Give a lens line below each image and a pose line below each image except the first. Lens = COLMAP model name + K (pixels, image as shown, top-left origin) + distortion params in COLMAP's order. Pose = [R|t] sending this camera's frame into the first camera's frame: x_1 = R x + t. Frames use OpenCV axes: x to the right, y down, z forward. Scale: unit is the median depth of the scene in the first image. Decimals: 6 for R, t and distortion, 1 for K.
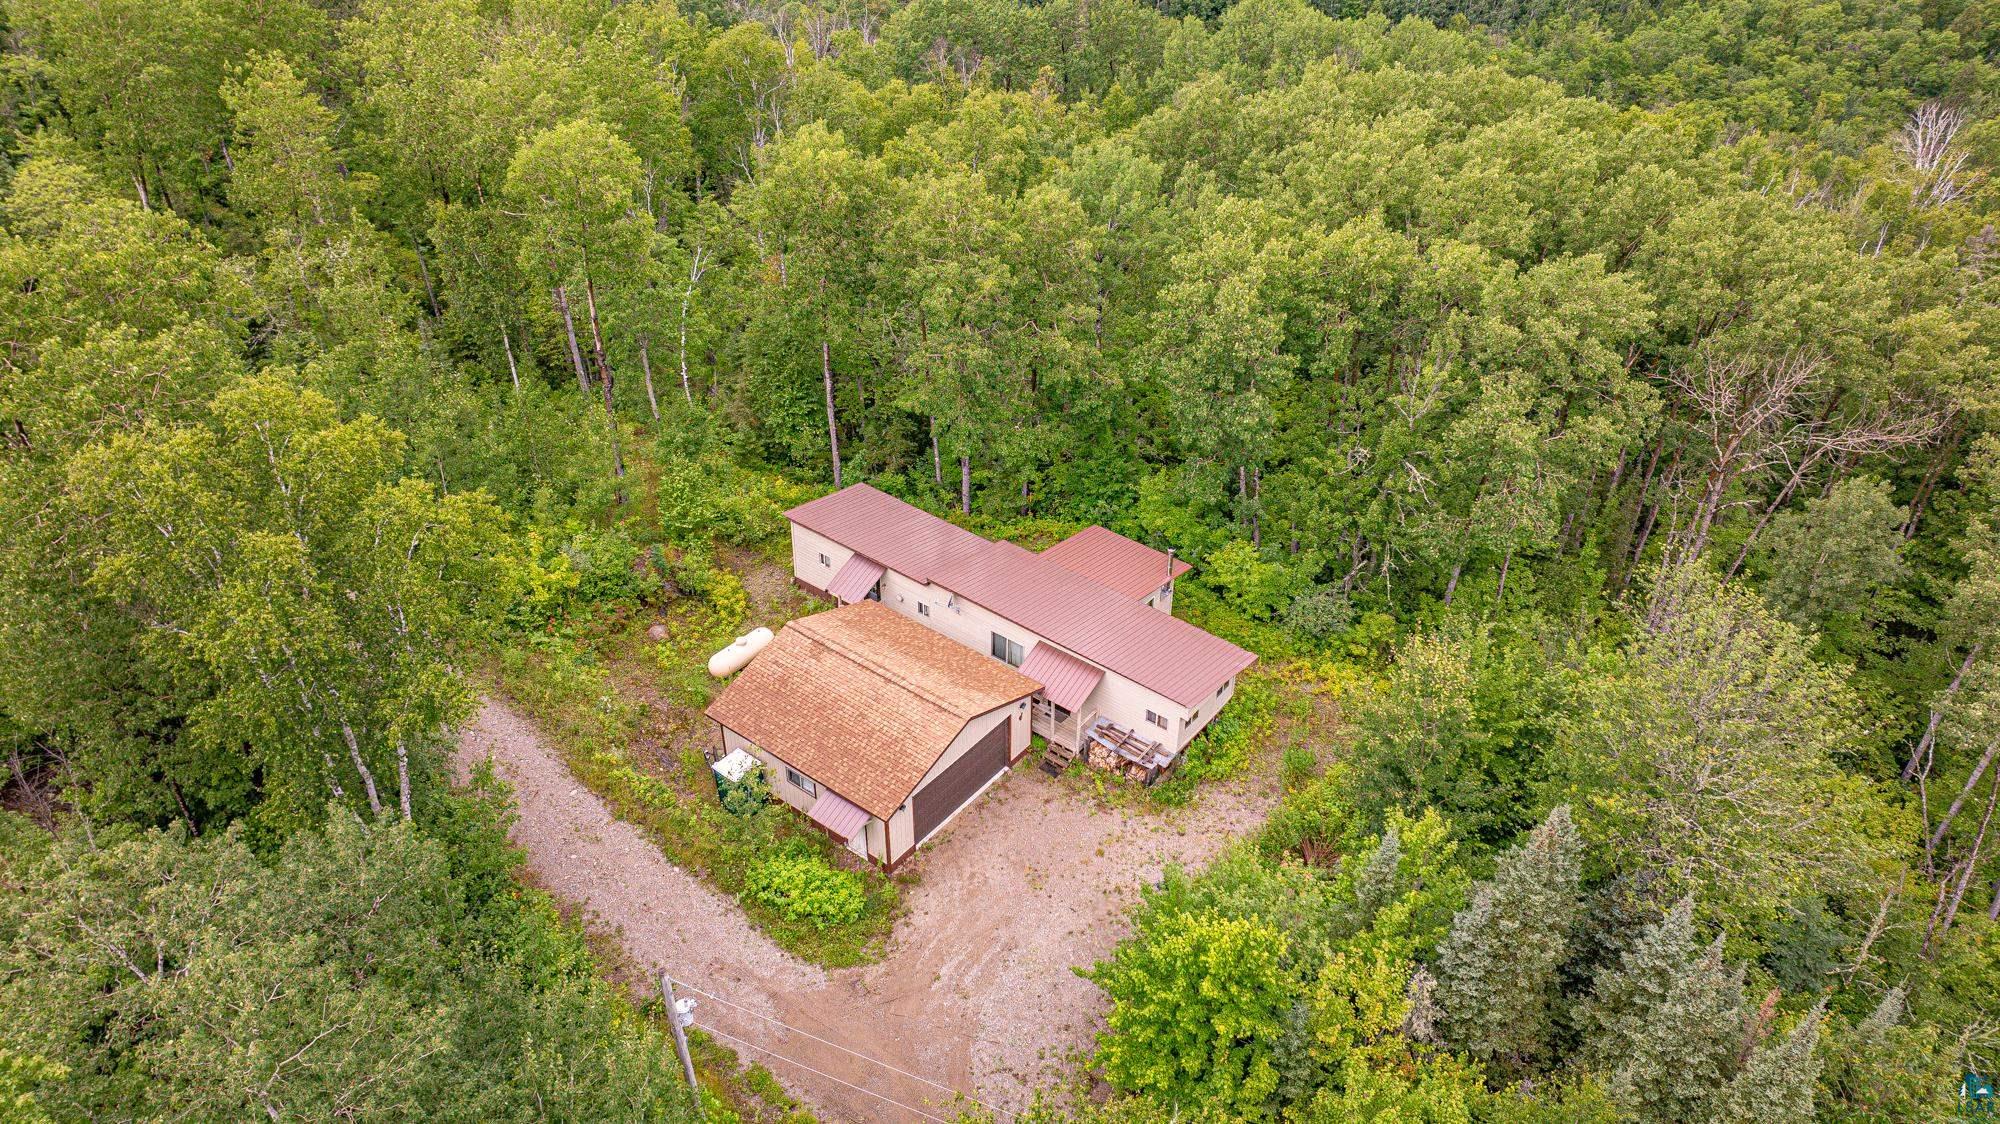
lens RADIAL K [[1370.2, 0, 1002.0], [0, 1370.2, 589.5], [0, 0, 1]] dist [-0.006278, -0.001880]
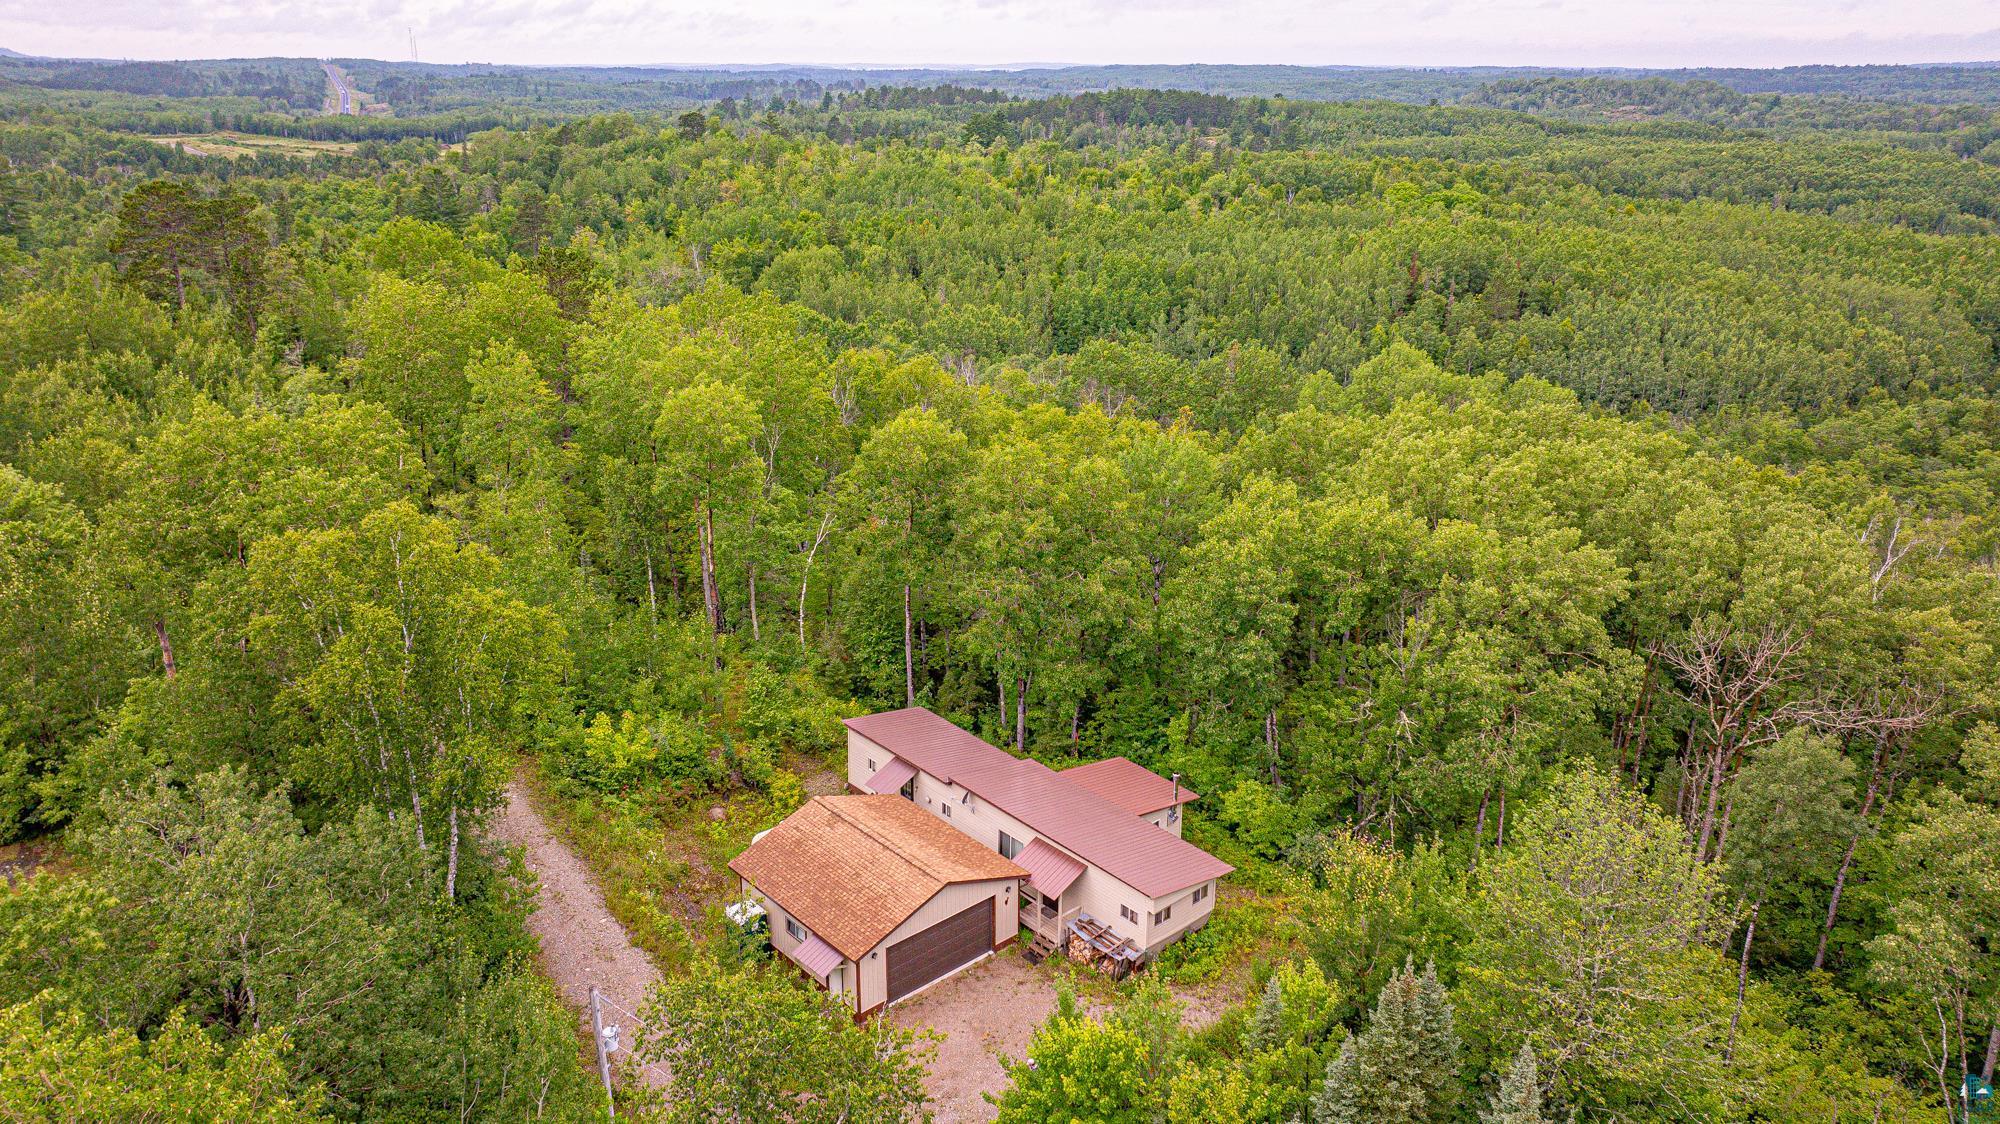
lens RADIAL K [[1418.6, 0, 1000.0], [0, 1418.6, 562.0], [0, 0, 1]] dist [-0.005190, 0.001243]
pose [[0.982613, 0.061996, -0.175012, 0.171845], [-0.109939, 0.953871, -0.279362, 0.138097], [0.149619, 0.293745, 0.944102, -0.124921]]
